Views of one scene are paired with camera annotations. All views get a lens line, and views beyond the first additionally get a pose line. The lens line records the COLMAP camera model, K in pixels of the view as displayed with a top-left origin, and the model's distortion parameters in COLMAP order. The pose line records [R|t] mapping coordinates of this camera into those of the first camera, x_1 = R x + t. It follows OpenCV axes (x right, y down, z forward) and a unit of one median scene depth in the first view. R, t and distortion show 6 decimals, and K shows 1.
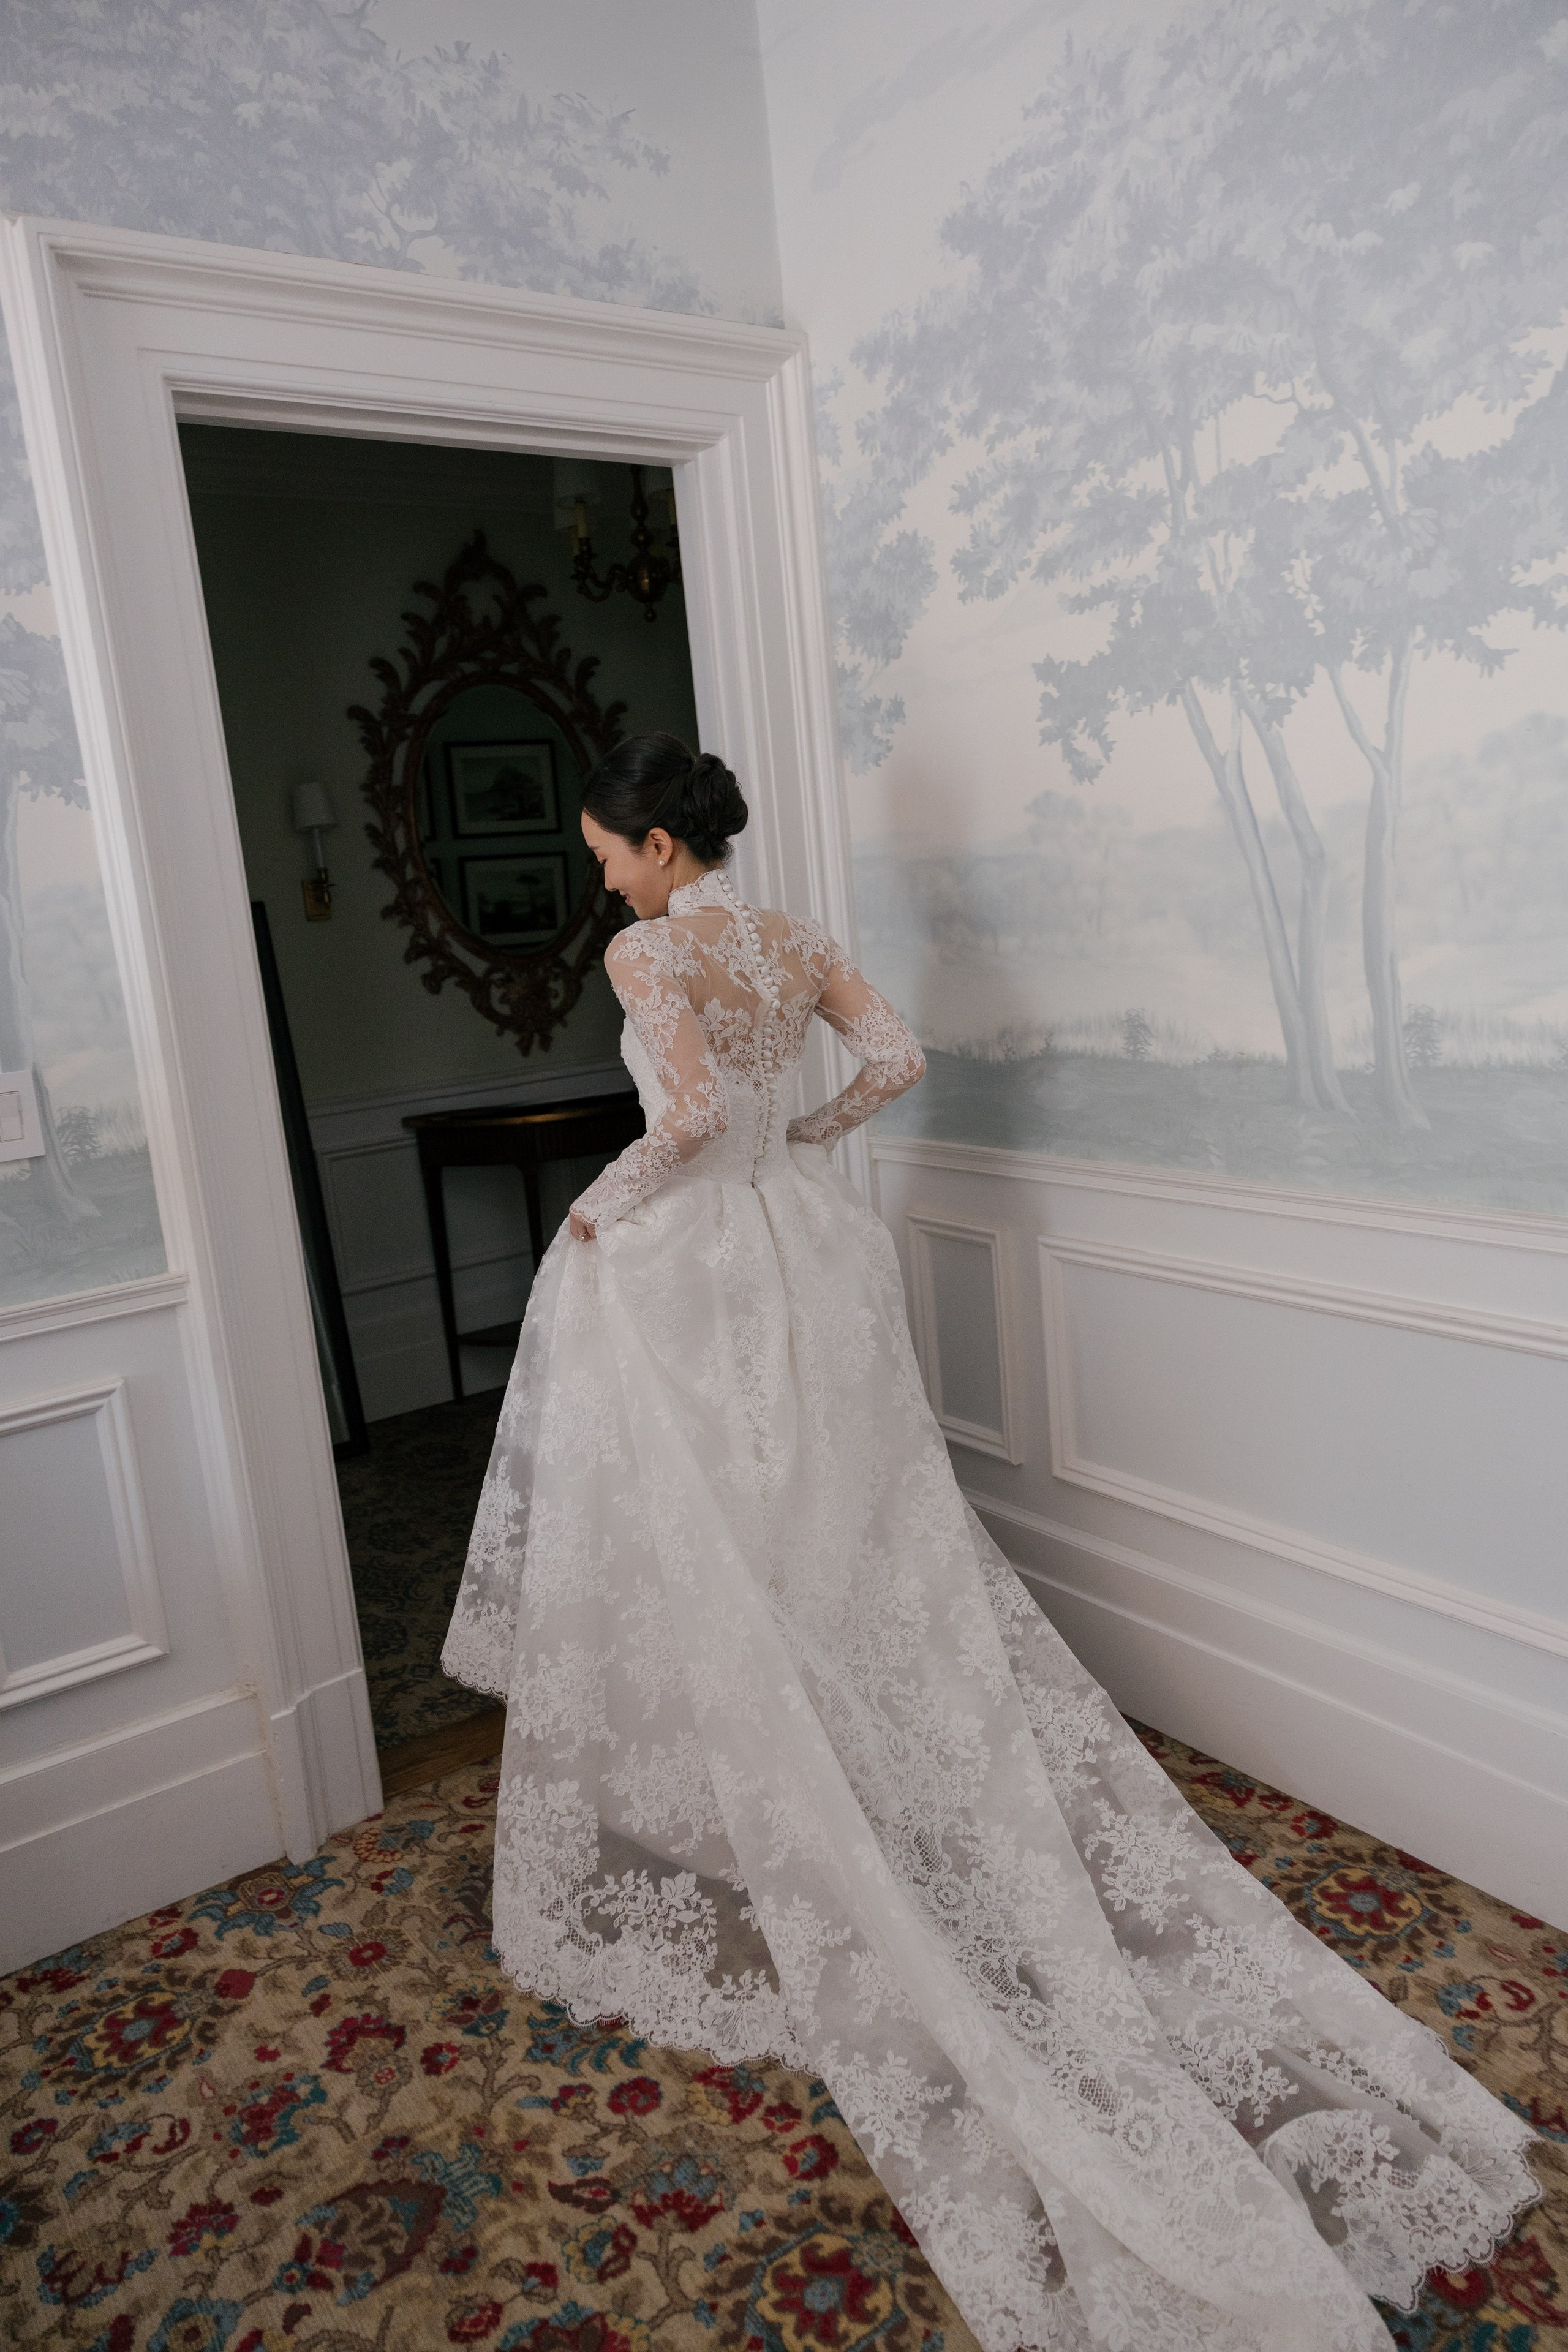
lens RADIAL K [[1603.3, 0, 790.0], [0, 1603.3, 1169.2], [0, 0, 1]] dist [0.006094, -0.003002]
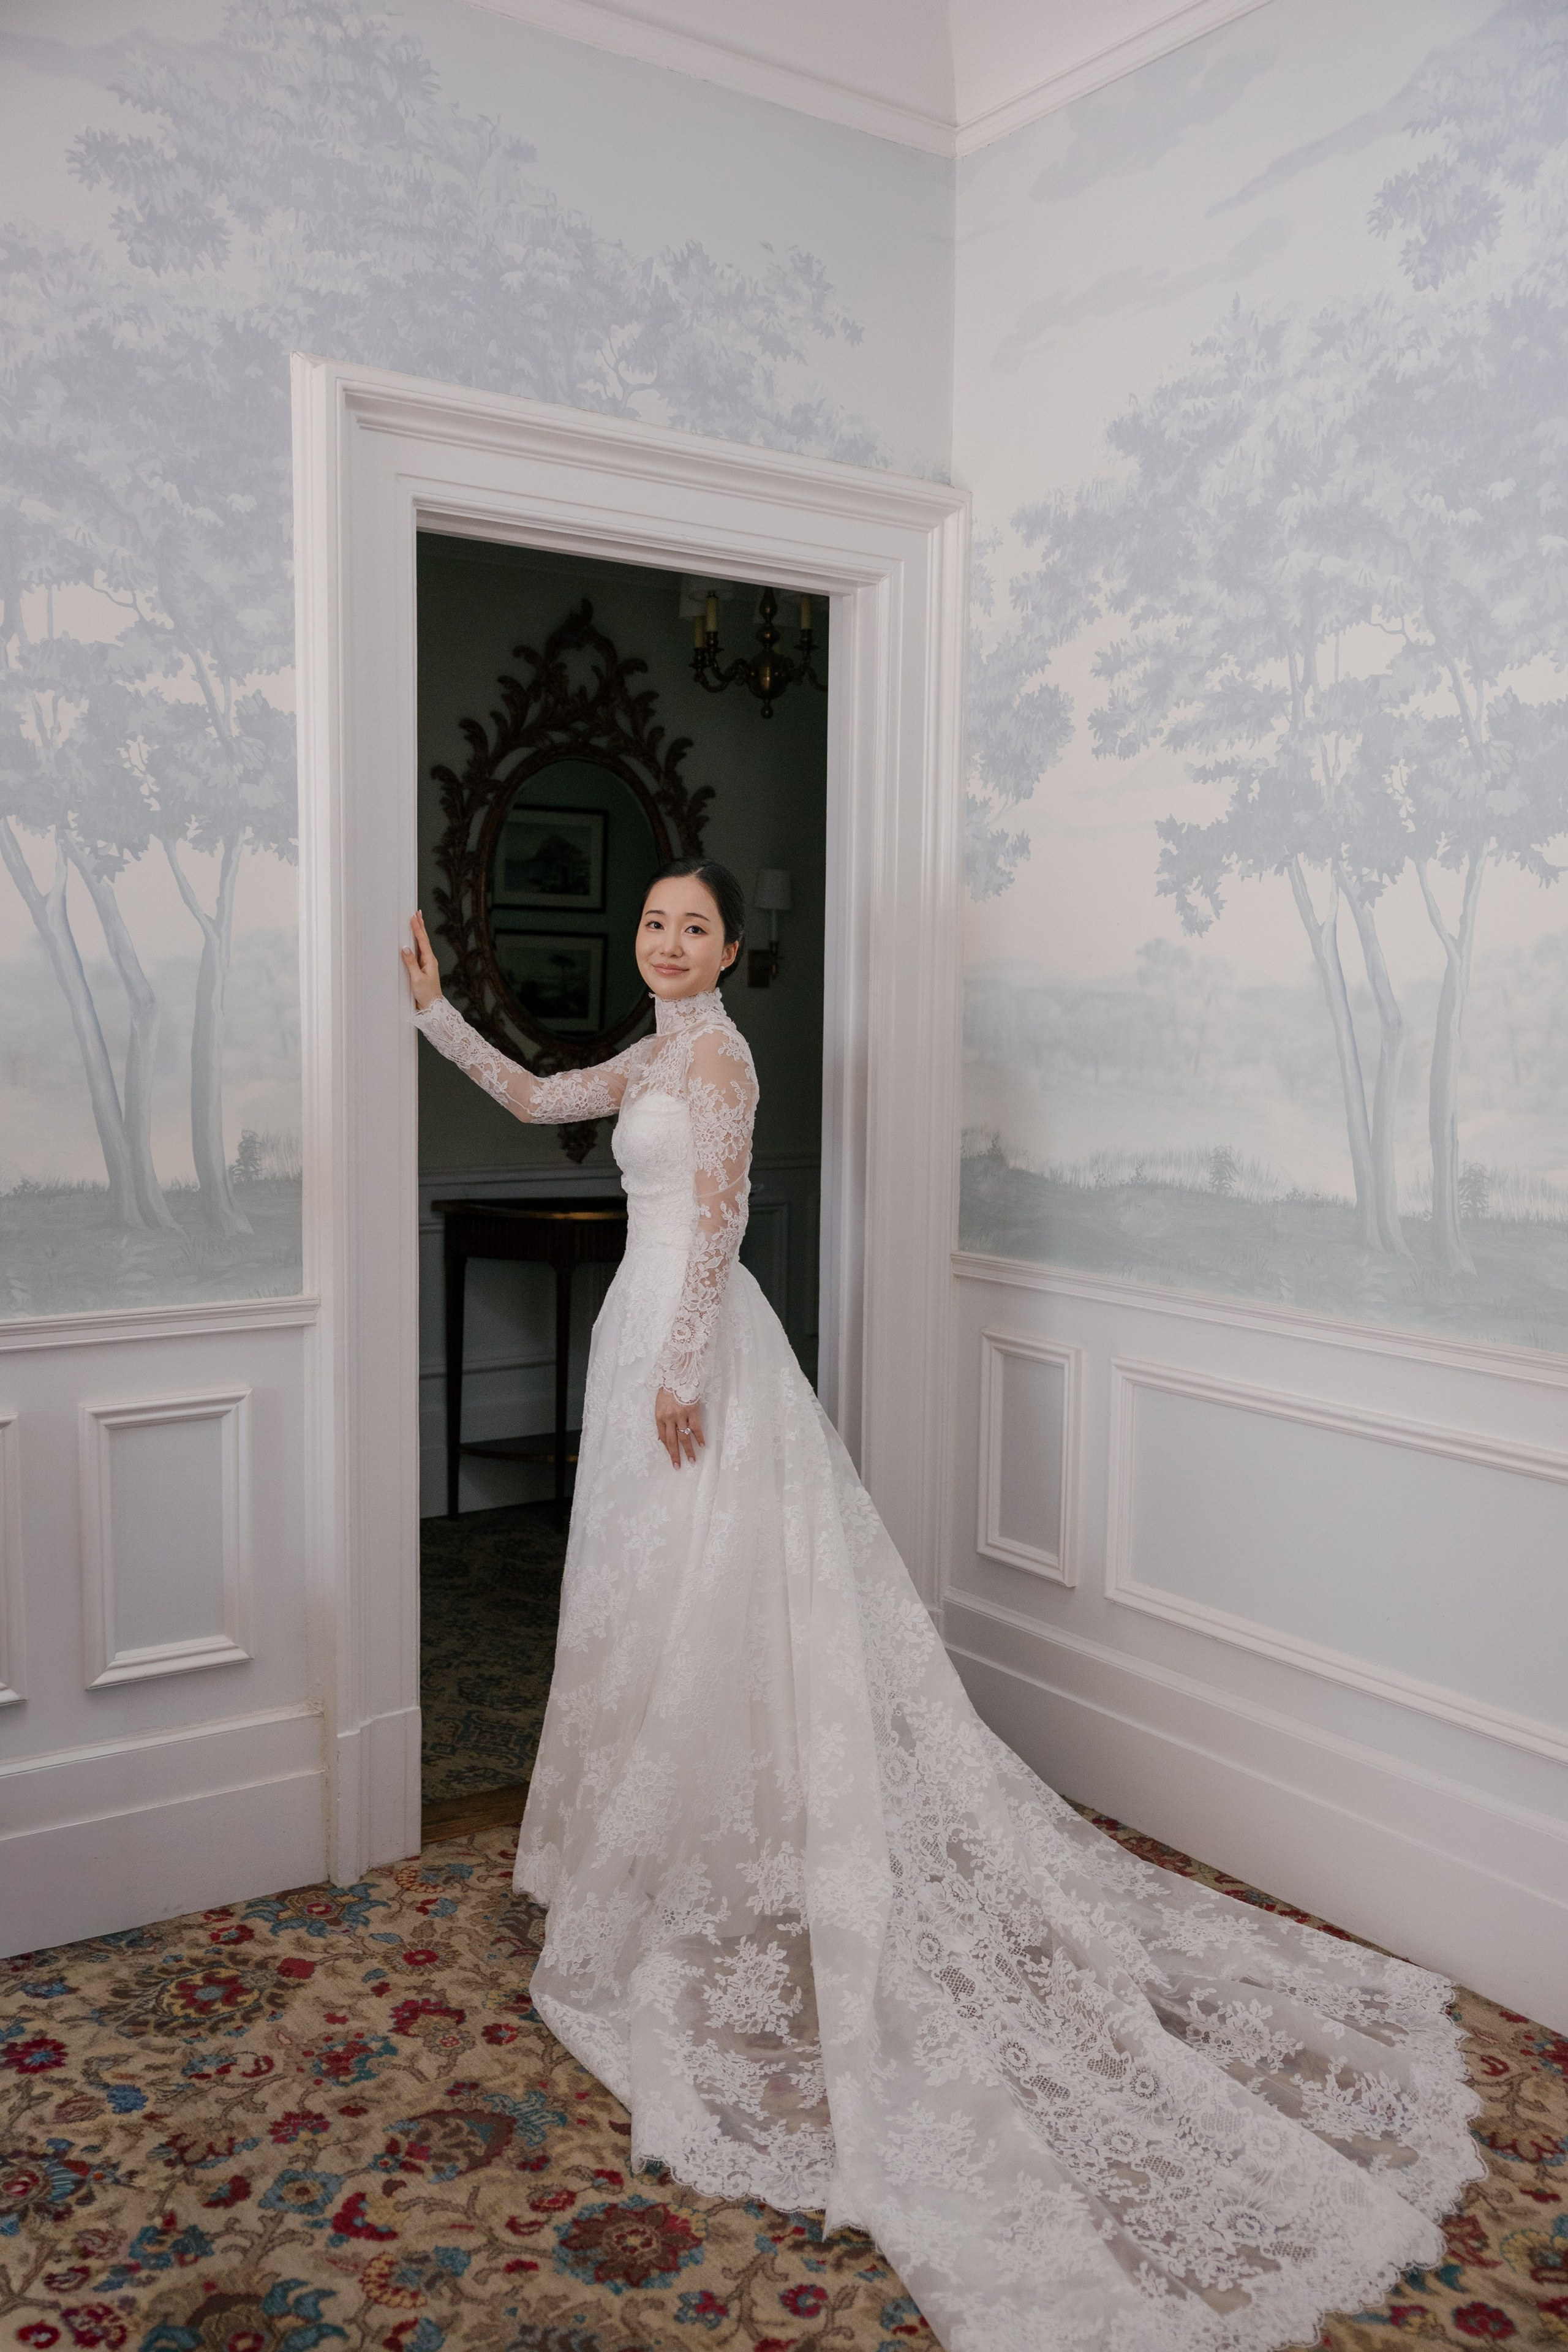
lens RADIAL K [[2056.5, 0, 799.9], [0, 2056.5, 1162.4], [0, 0, 1]] dist [0.009230, -0.006877]
pose [[0.994517, 0.104509, 0.003751, -0.074464], [-0.103688, 0.990103, -0.094578, 0.074404], [-0.013599, 0.093670, 0.995510, -0.386176]]
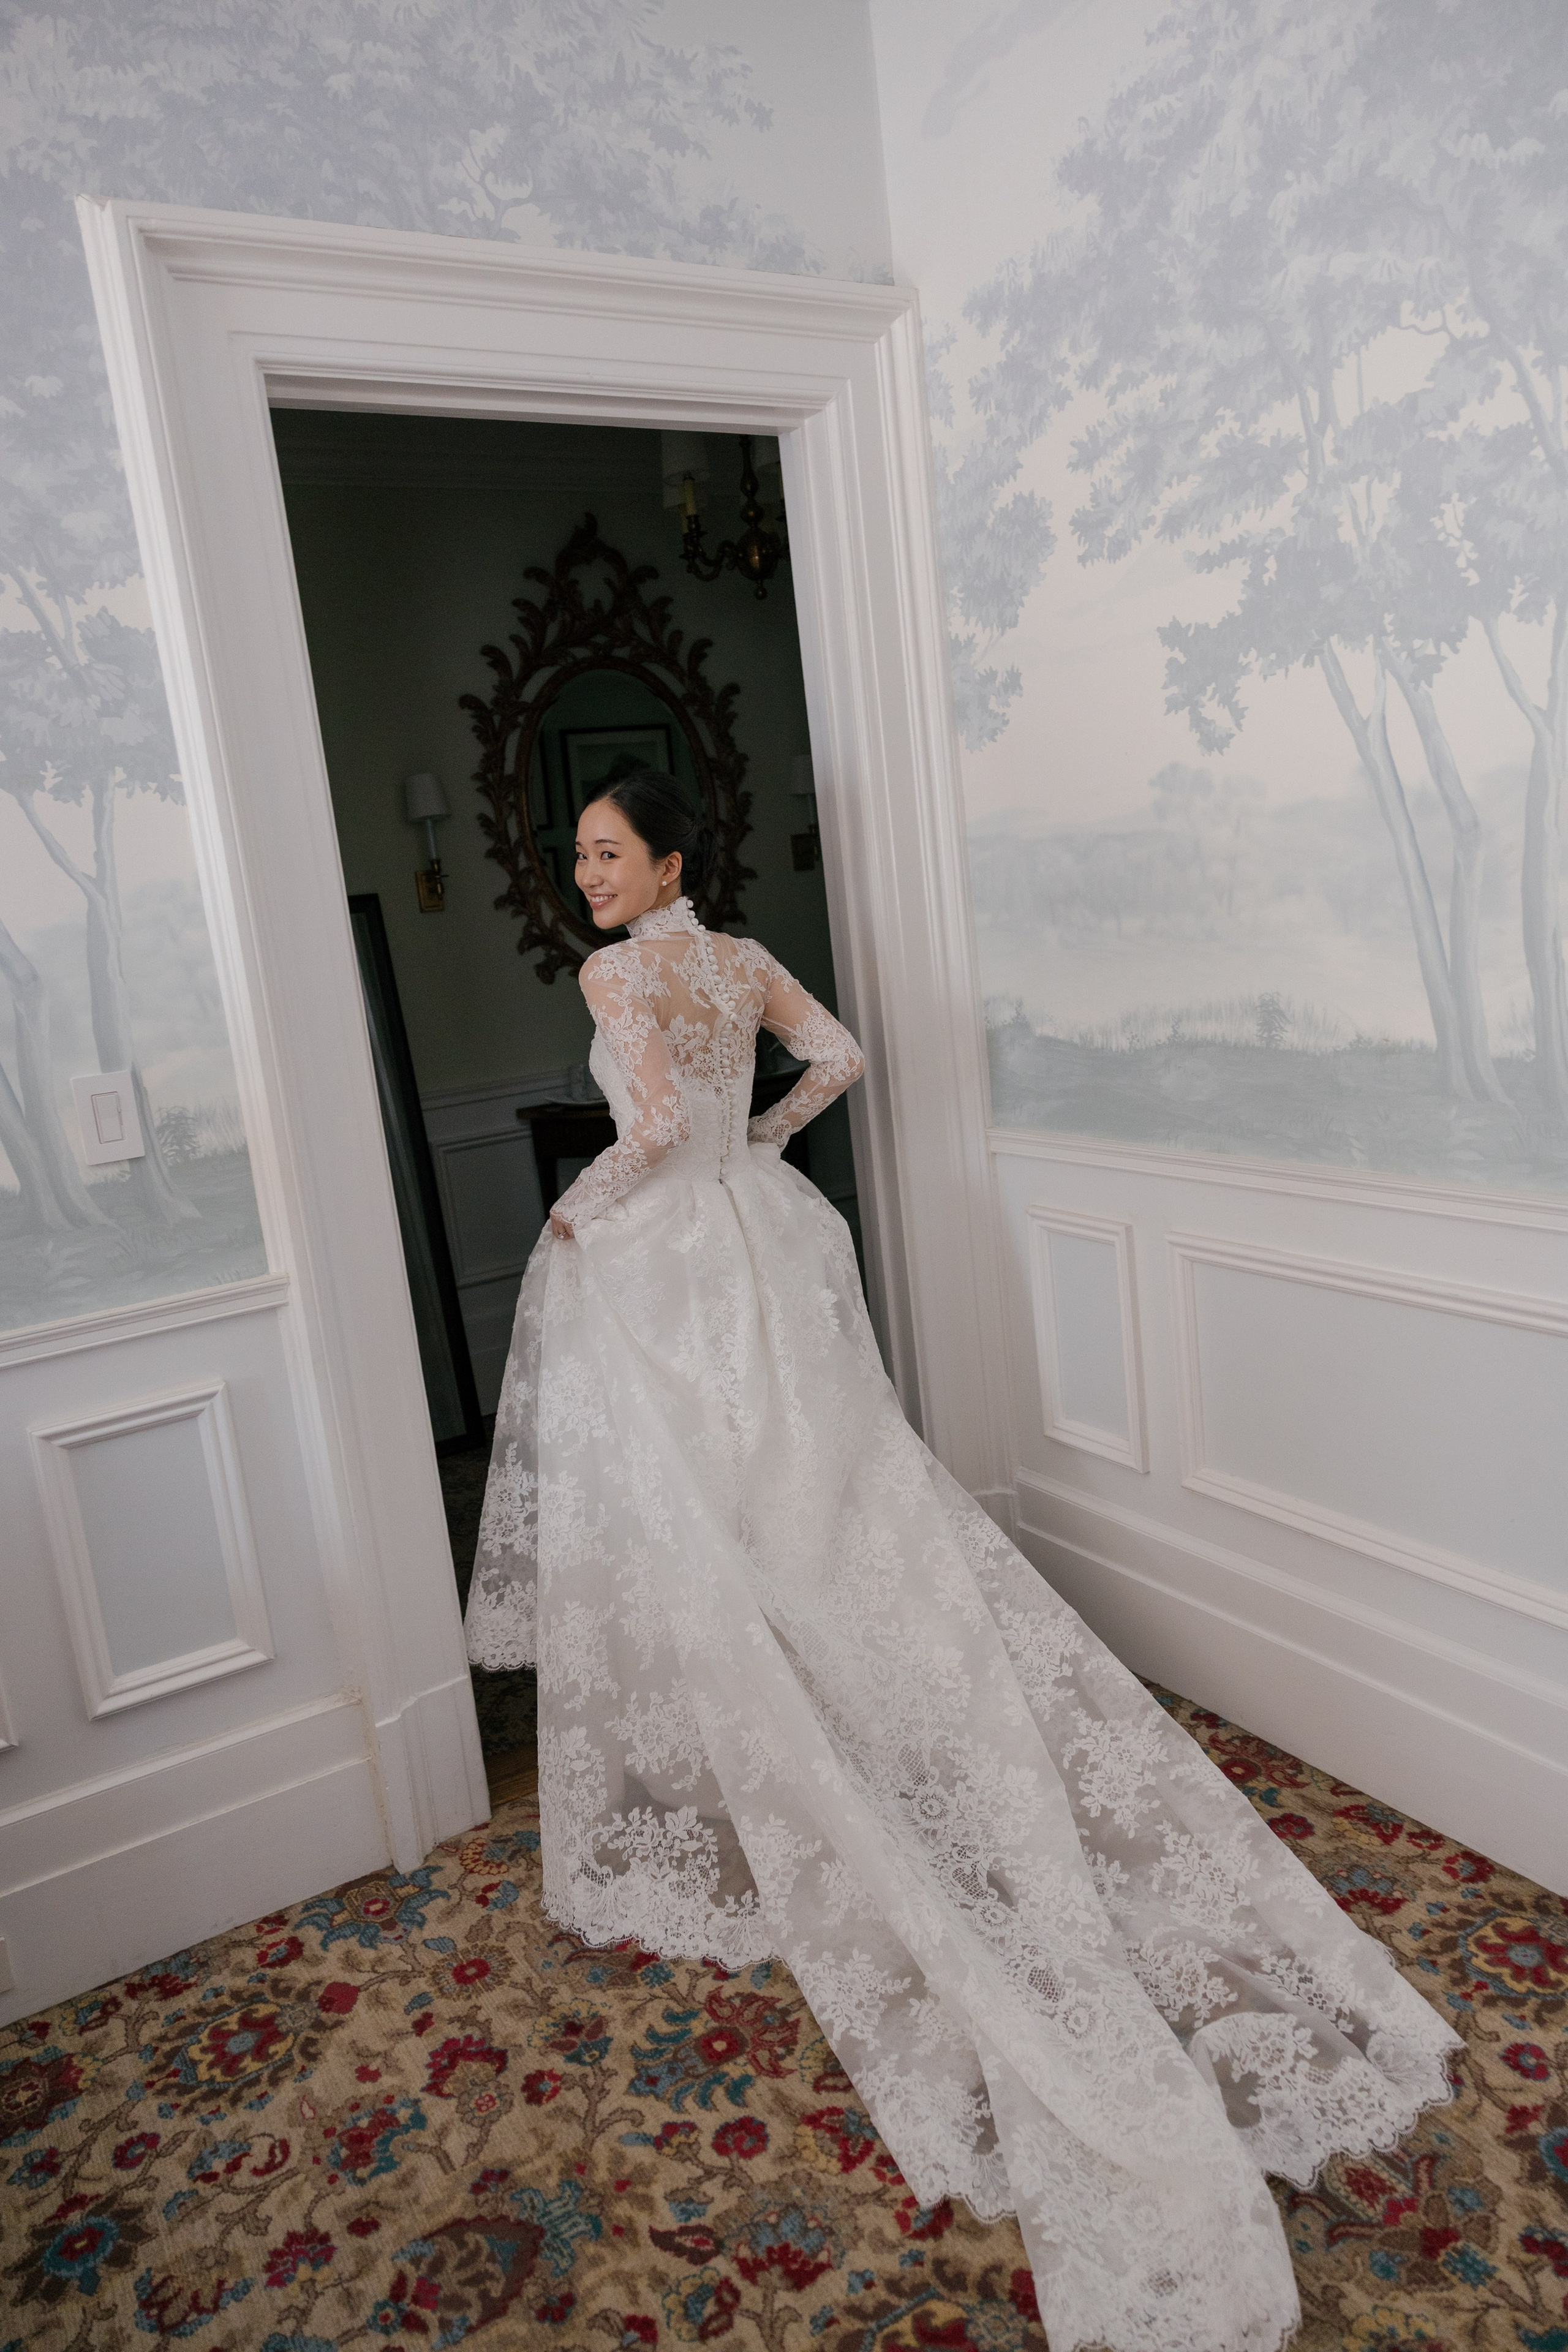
lens RADIAL K [[1603.3, 0, 789.9], [0, 1603.3, 1165.7], [0, 0, 1]] dist [0.006094, -0.003002]
pose [[0.996976, -0.004449, -0.077577, 0.008193], [0.005102, 0.999953, 0.008210, -0.008552], [0.077537, -0.008581, 0.996953, 0.044099]]
